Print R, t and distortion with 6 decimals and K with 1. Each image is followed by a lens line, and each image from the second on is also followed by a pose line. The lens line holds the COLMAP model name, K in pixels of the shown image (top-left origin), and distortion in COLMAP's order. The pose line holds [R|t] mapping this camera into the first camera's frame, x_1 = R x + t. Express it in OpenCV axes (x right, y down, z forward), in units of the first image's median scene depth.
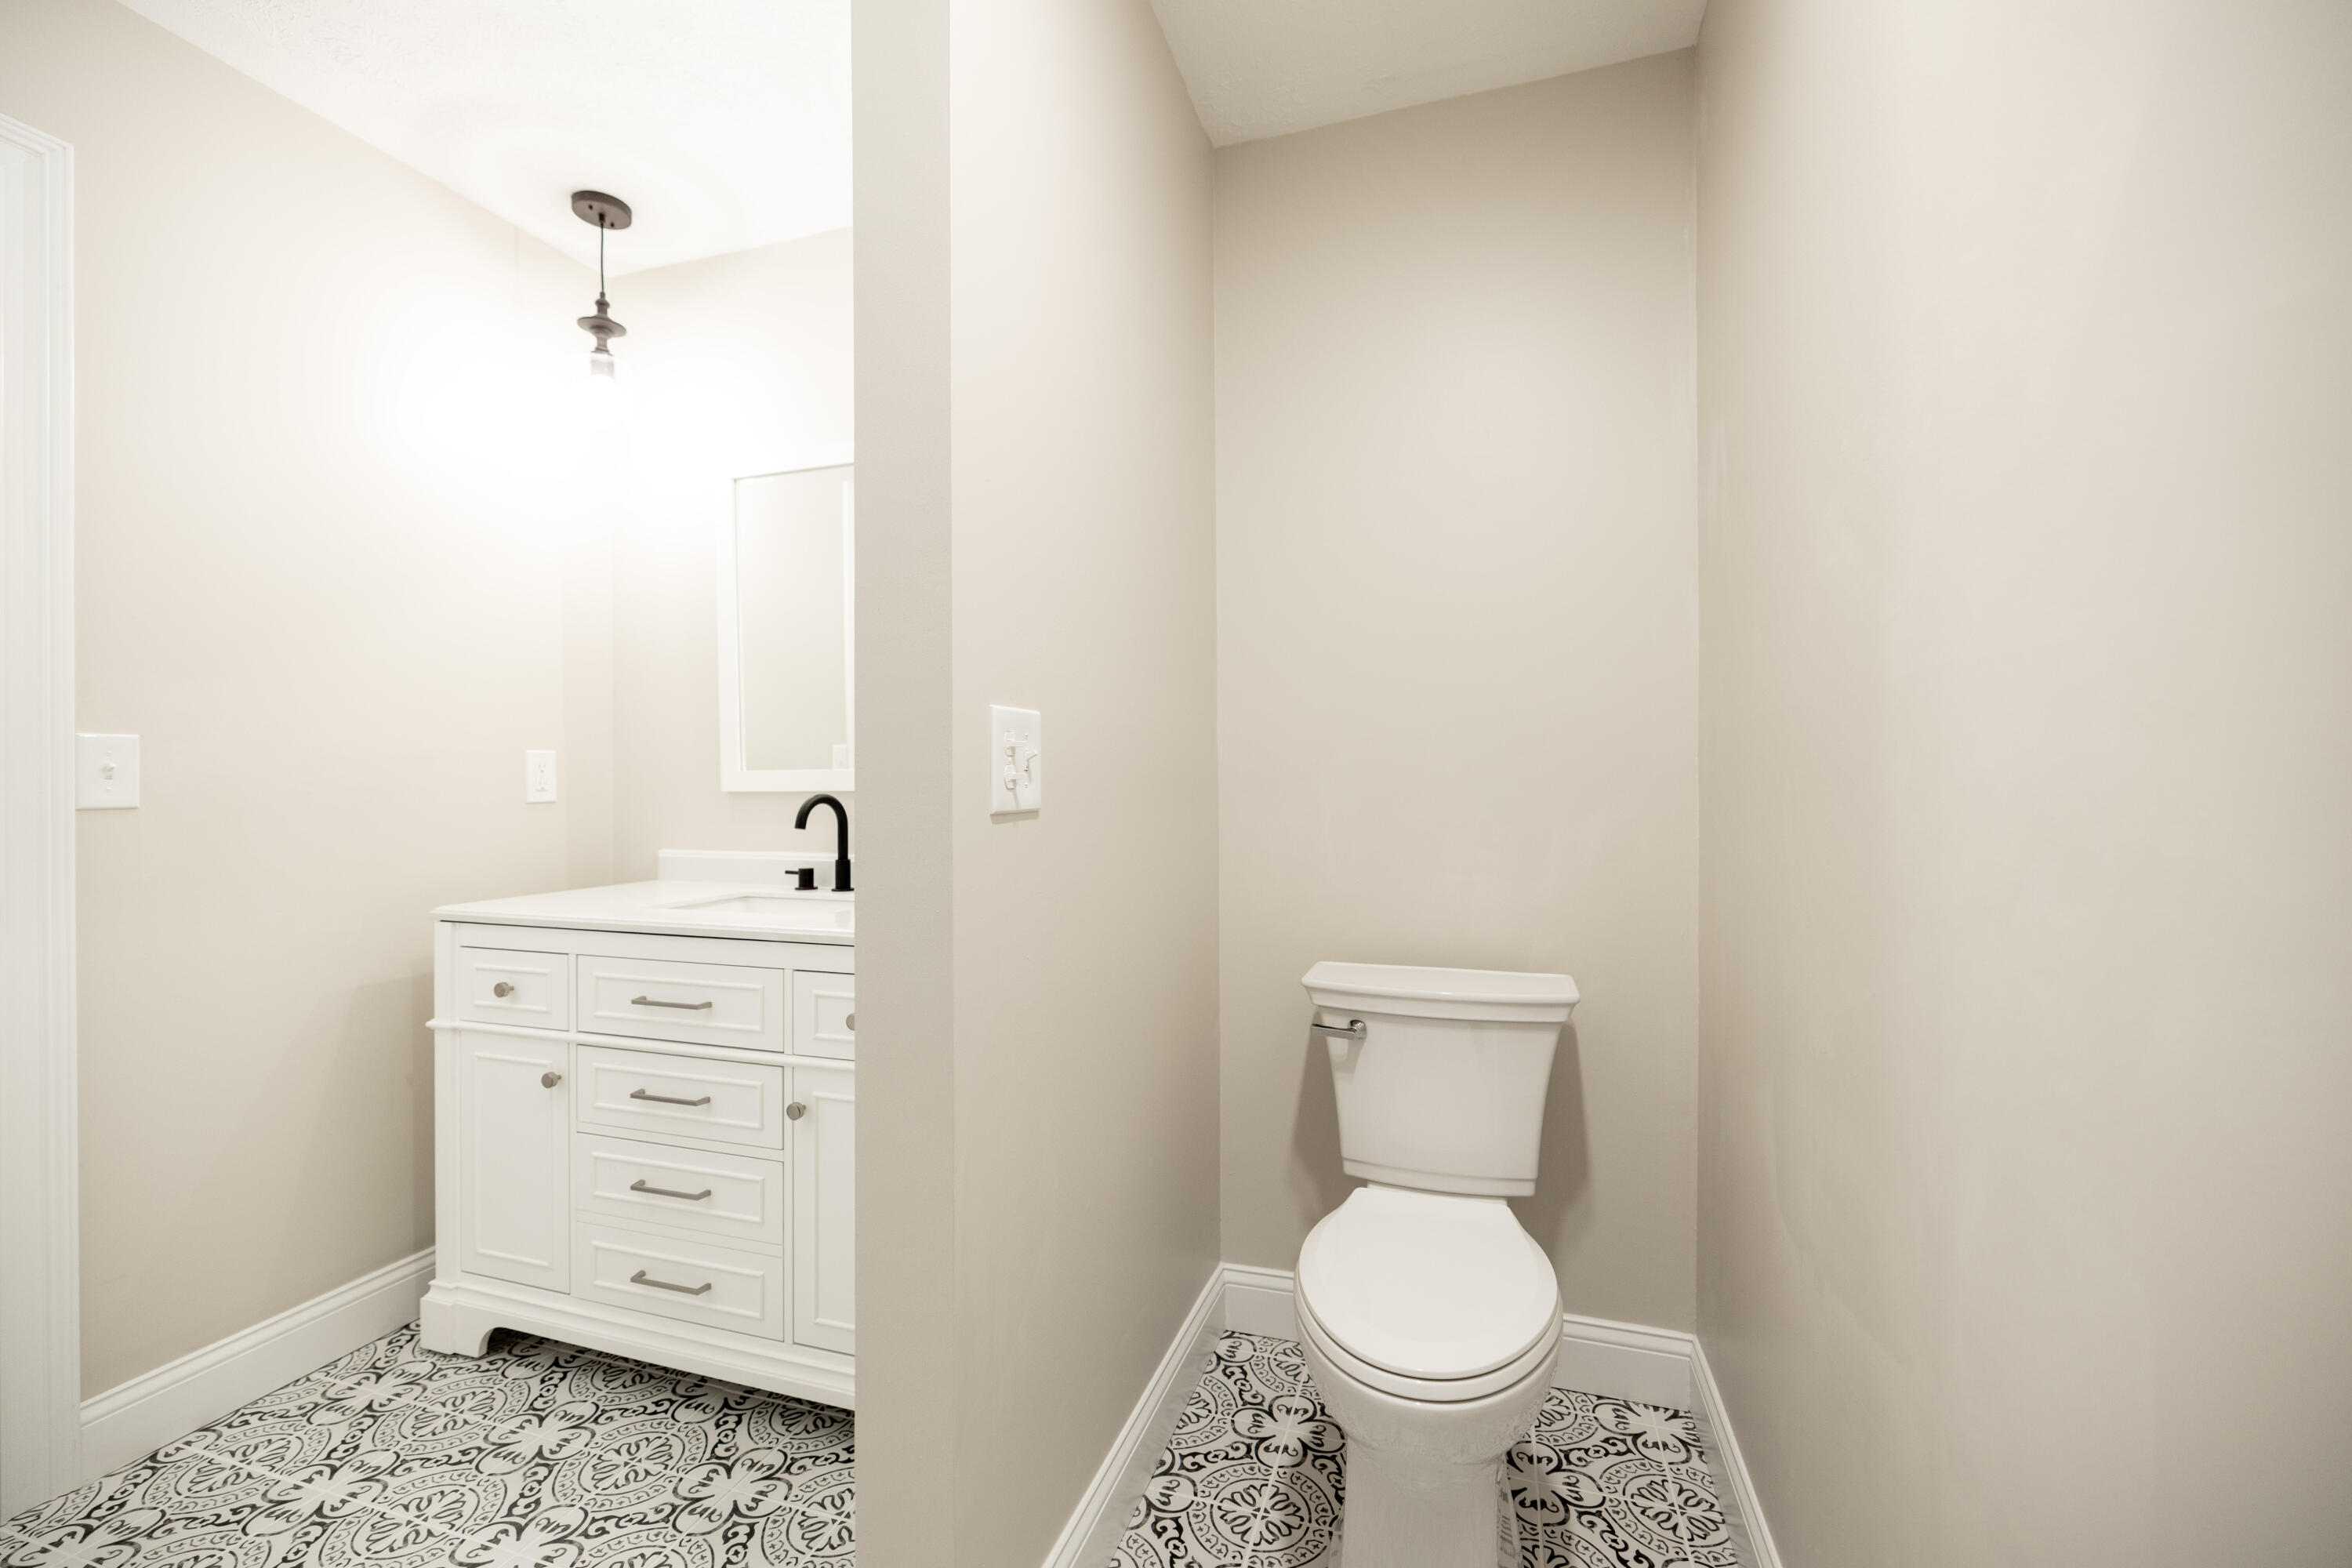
lens RADIAL K [[984.1, 0, 1178.8], [0, 984.1, 781.2], [0, 0, 1]] dist [0.001966, -0.000499]
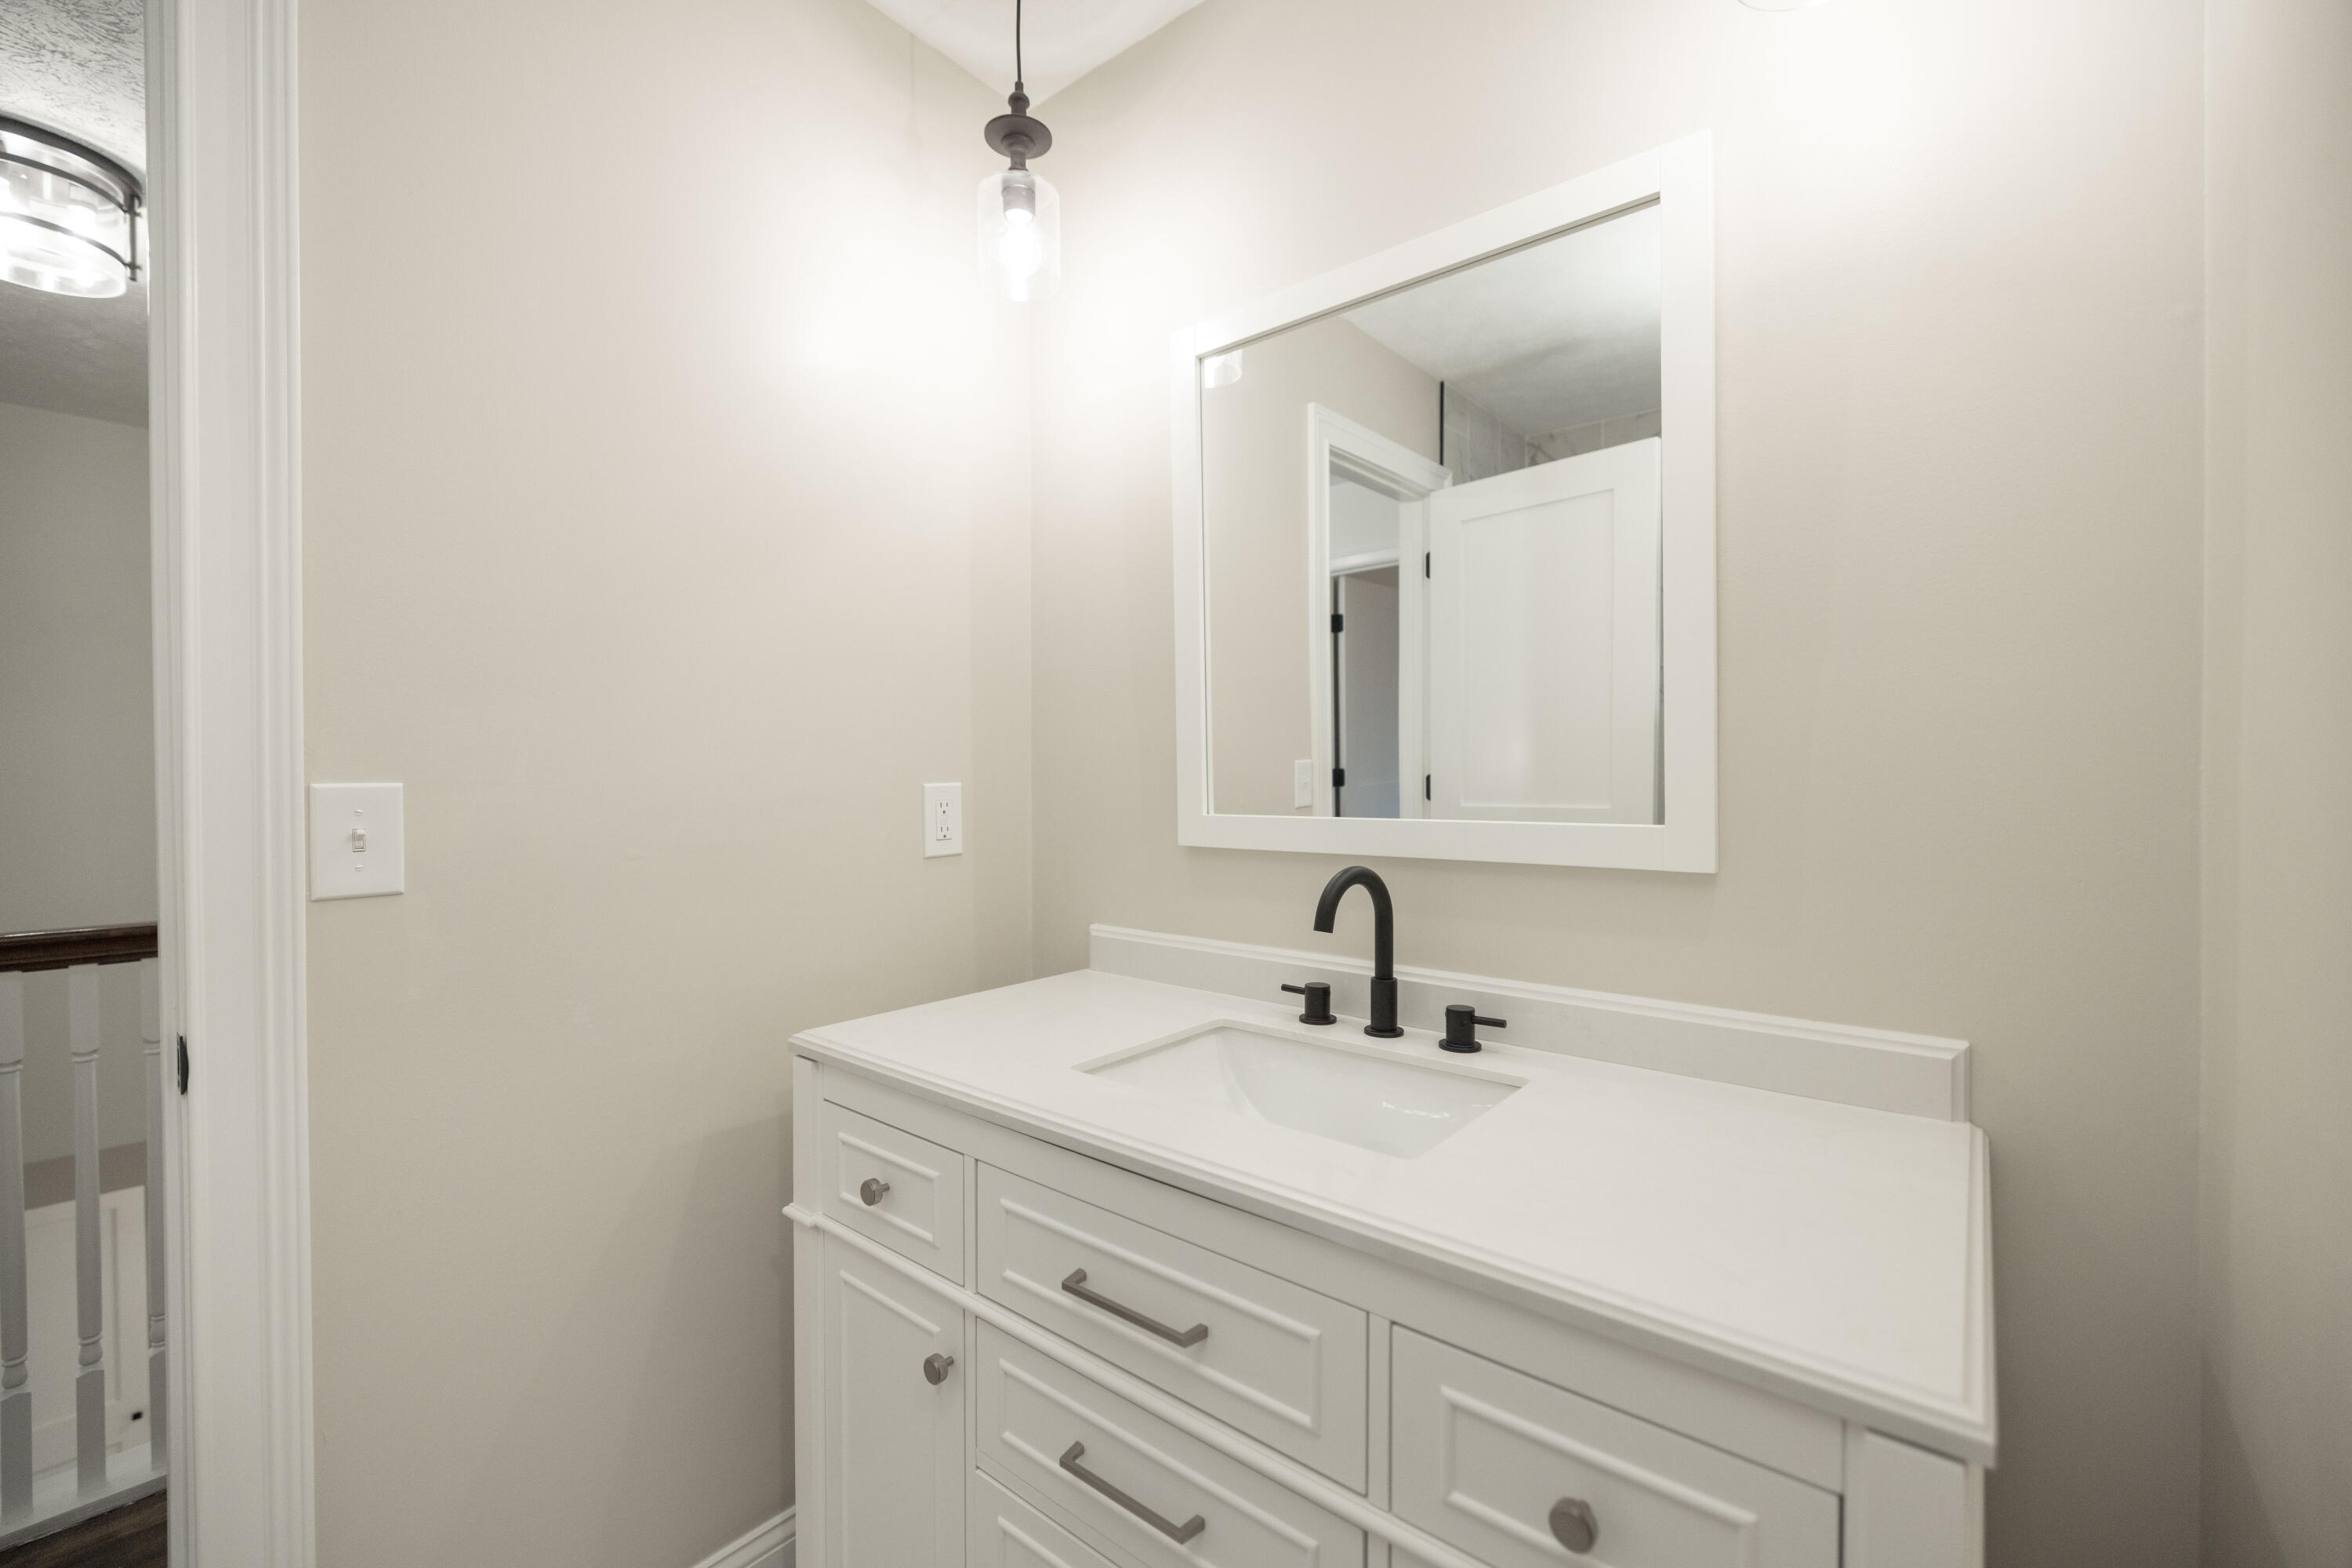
lens RADIAL K [[984.1, 0, 1174.2], [0, 984.1, 780.7], [0, 0, 1]] dist [0.001966, -0.000499]
pose [[0.928962, 0.004631, -0.370147, -0.247818], [-0.001817, 0.999967, 0.007950, -0.040498], [0.370171, -0.006713, 0.928939, 0.432390]]
